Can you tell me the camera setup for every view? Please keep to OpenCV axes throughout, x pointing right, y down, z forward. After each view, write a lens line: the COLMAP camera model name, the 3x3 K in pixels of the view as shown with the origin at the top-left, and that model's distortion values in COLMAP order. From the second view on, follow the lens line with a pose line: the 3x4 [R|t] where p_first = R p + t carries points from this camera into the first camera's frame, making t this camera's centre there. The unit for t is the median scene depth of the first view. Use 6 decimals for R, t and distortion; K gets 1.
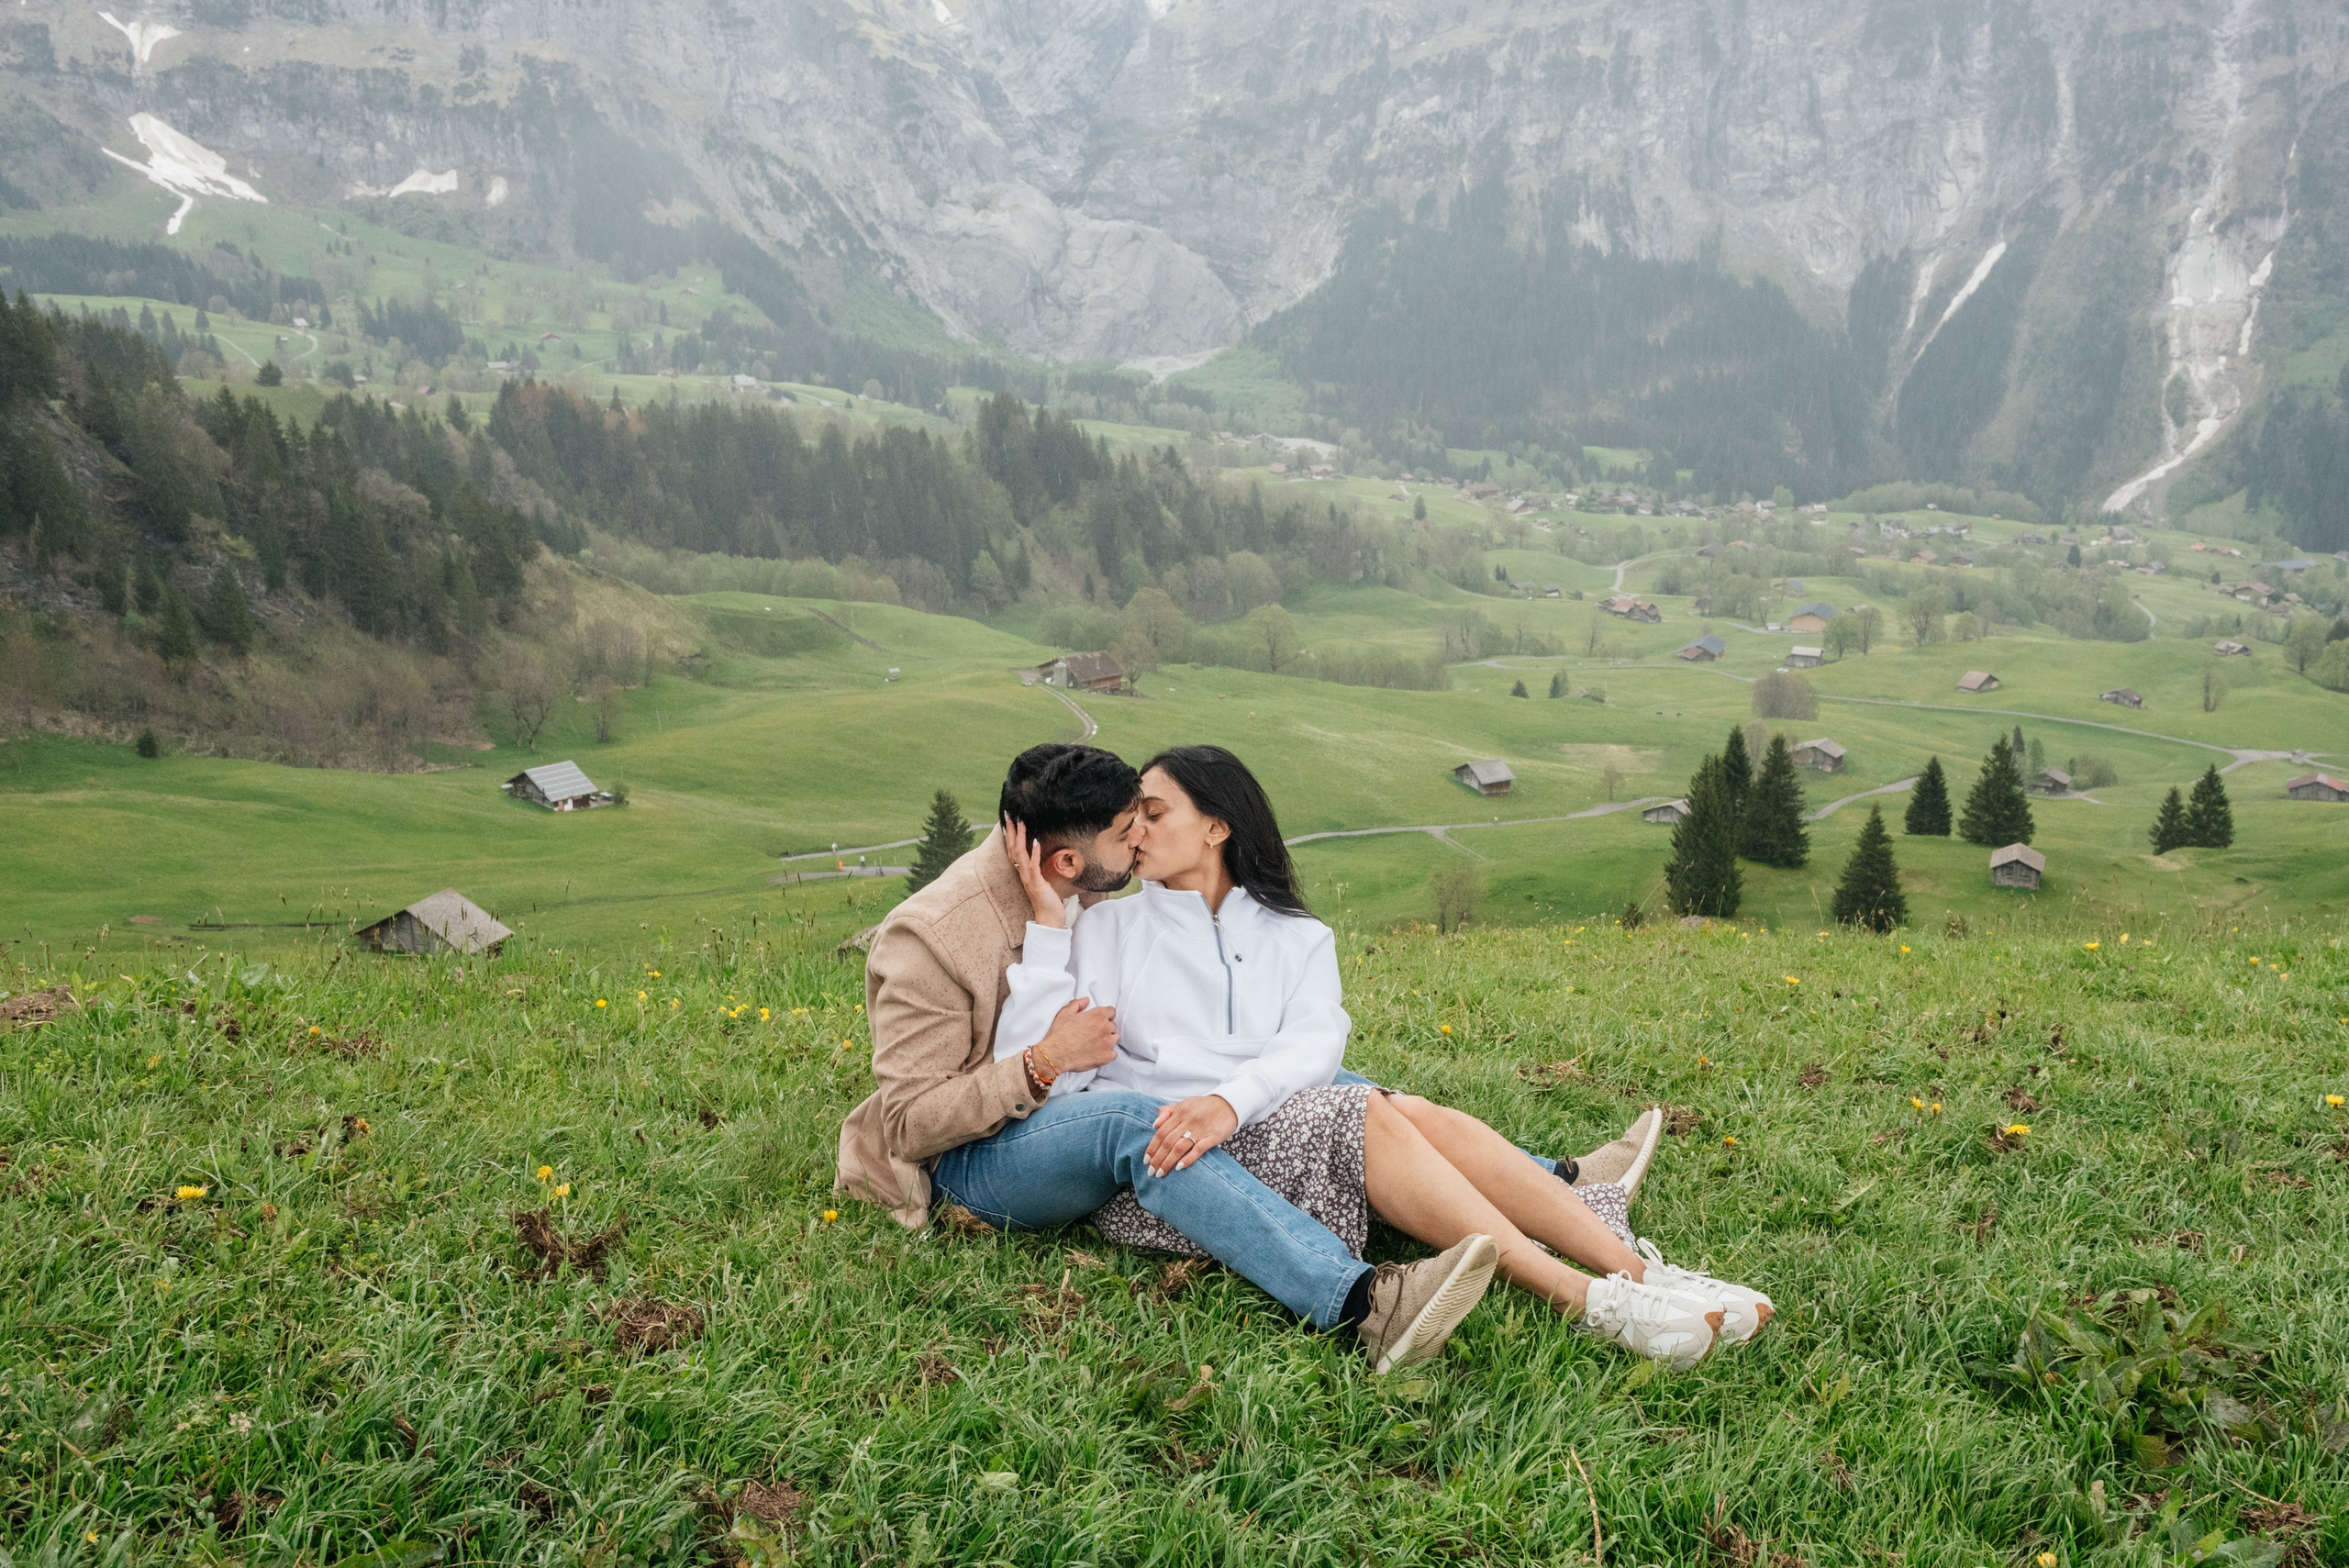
lens RADIAL K [[2414.8, 0, 1315.9], [0, 2414.8, 722.7], [0, 0, 1]] dist [0.015931, -0.006768]
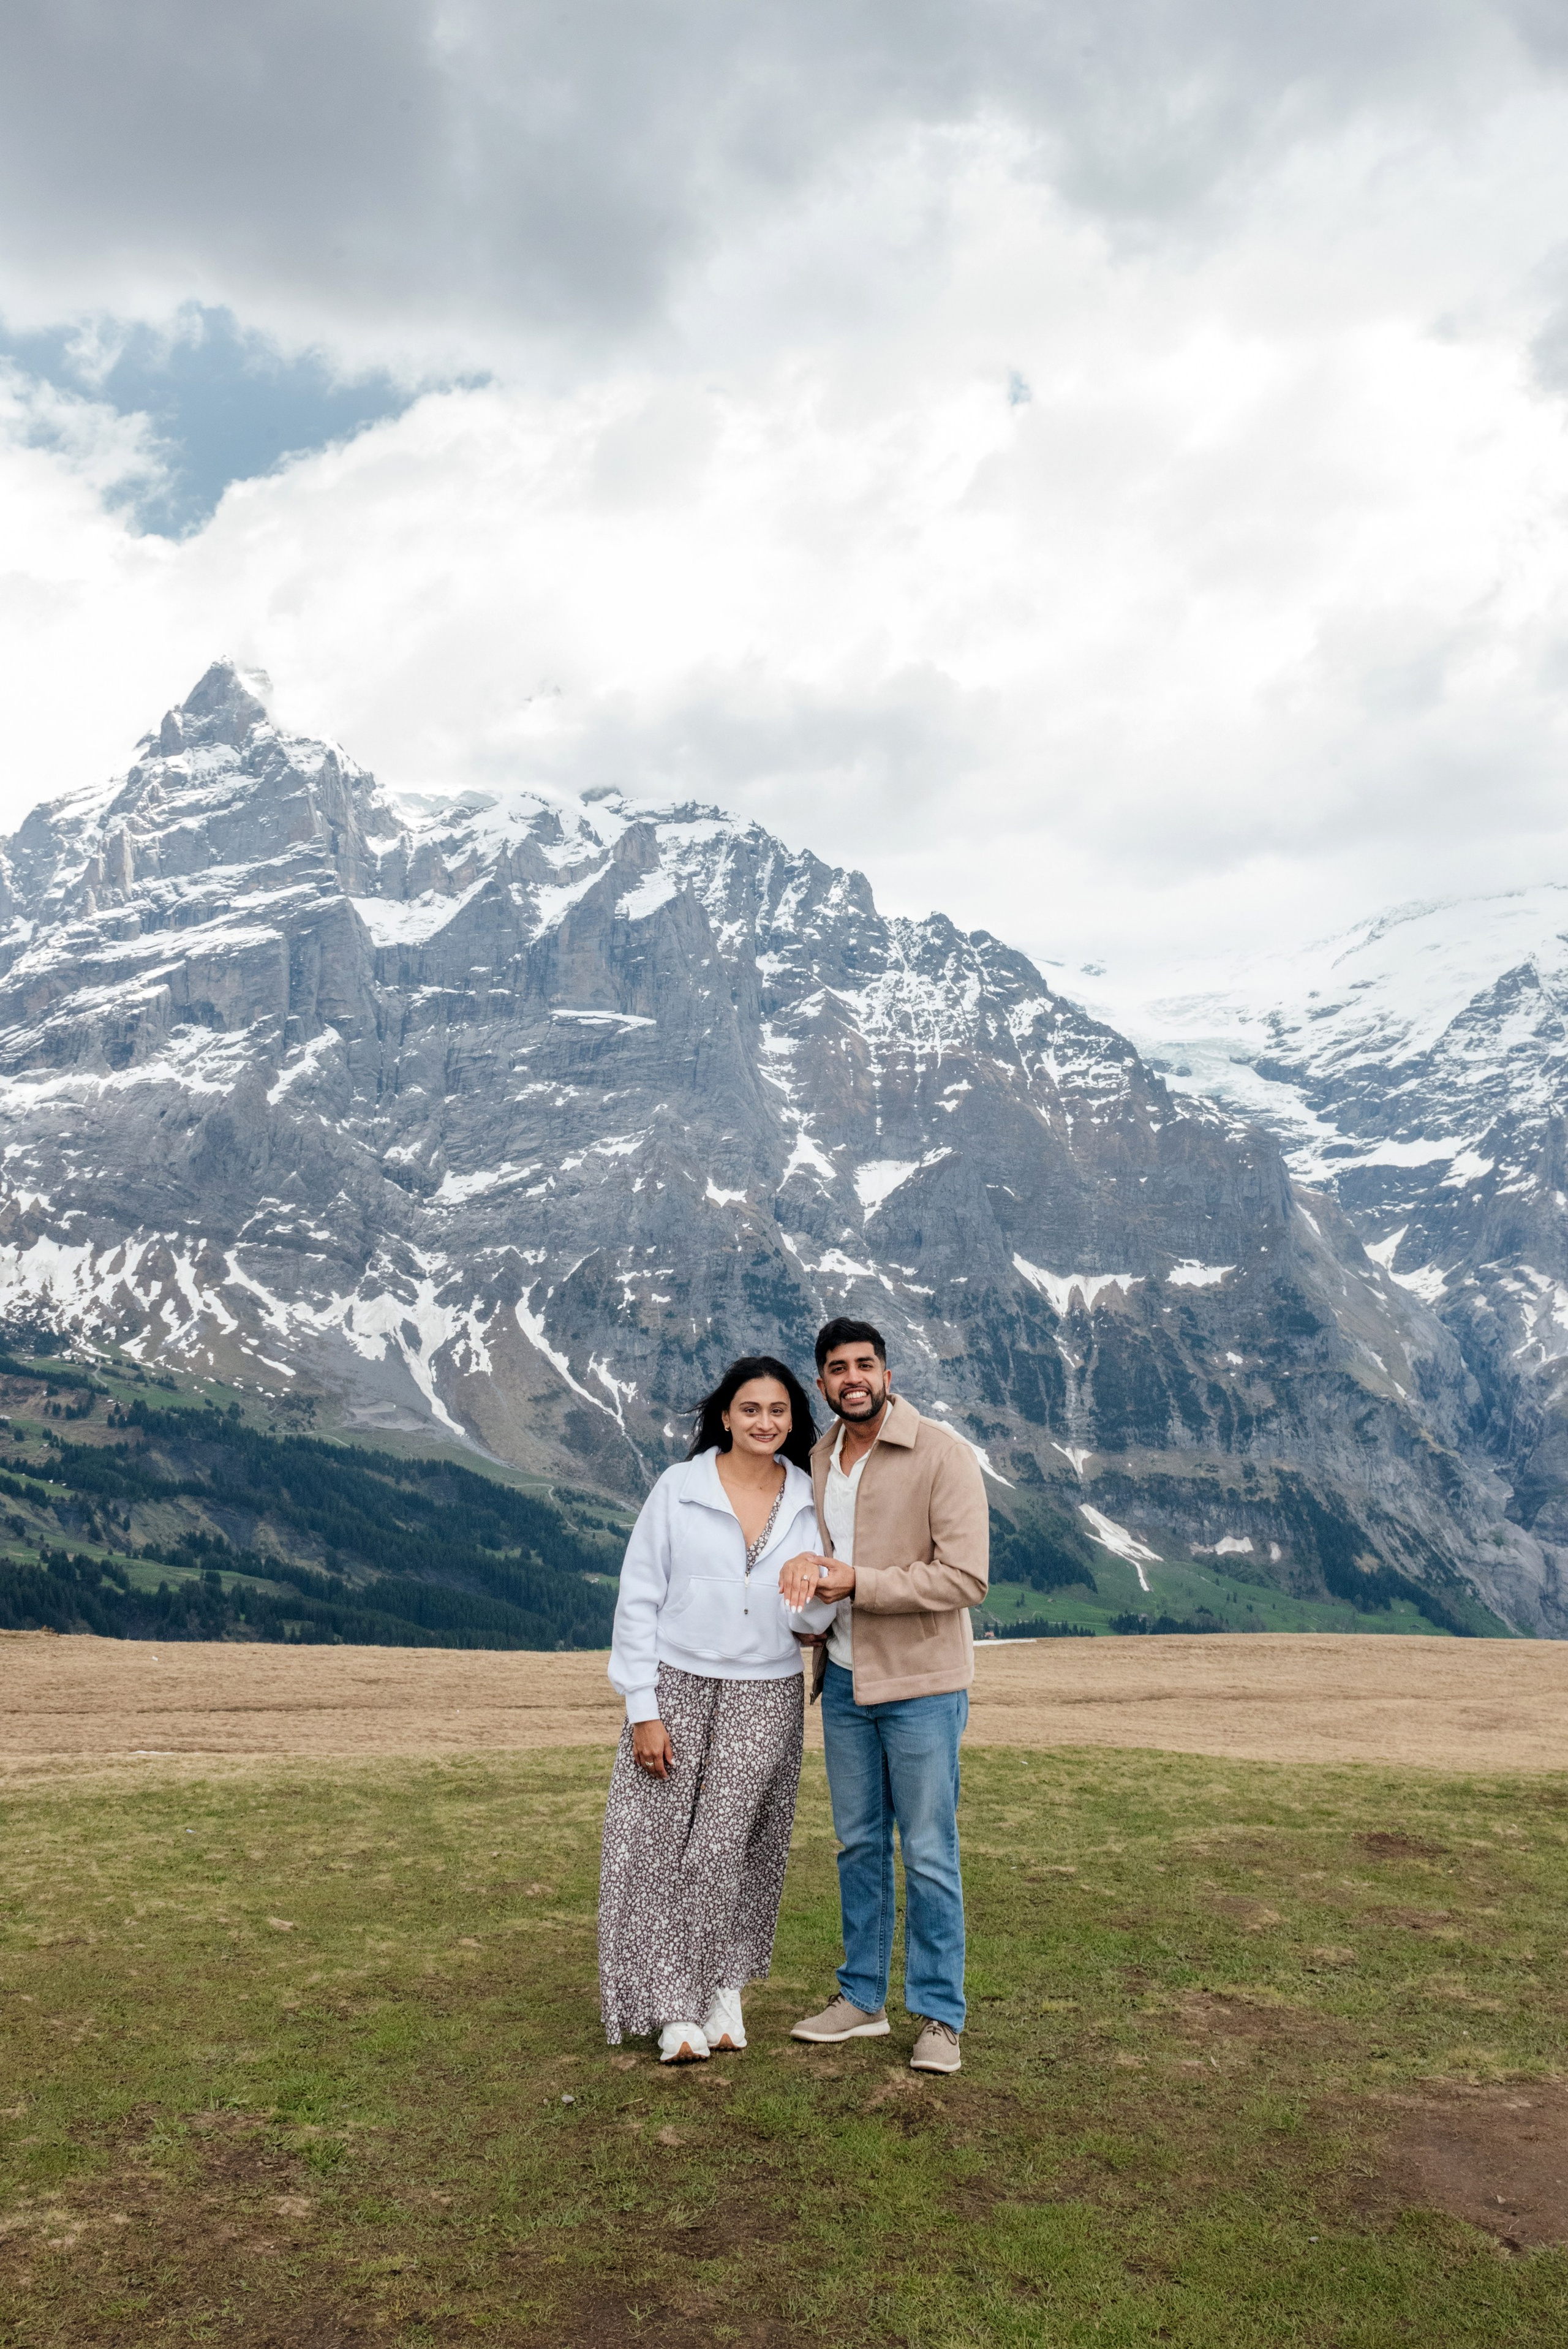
lens RADIAL K [[1847.6, 0, 821.7], [0, 1847.6, 1055.9], [0, 0, 1]] dist [-0.048264, 0.003987]
pose [[0.984981, -0.001279, -0.172656, -0.428322], [-0.053044, 0.949372, -0.309642, -0.128742], [0.164311, 0.314150, 0.935046, -0.425578]]
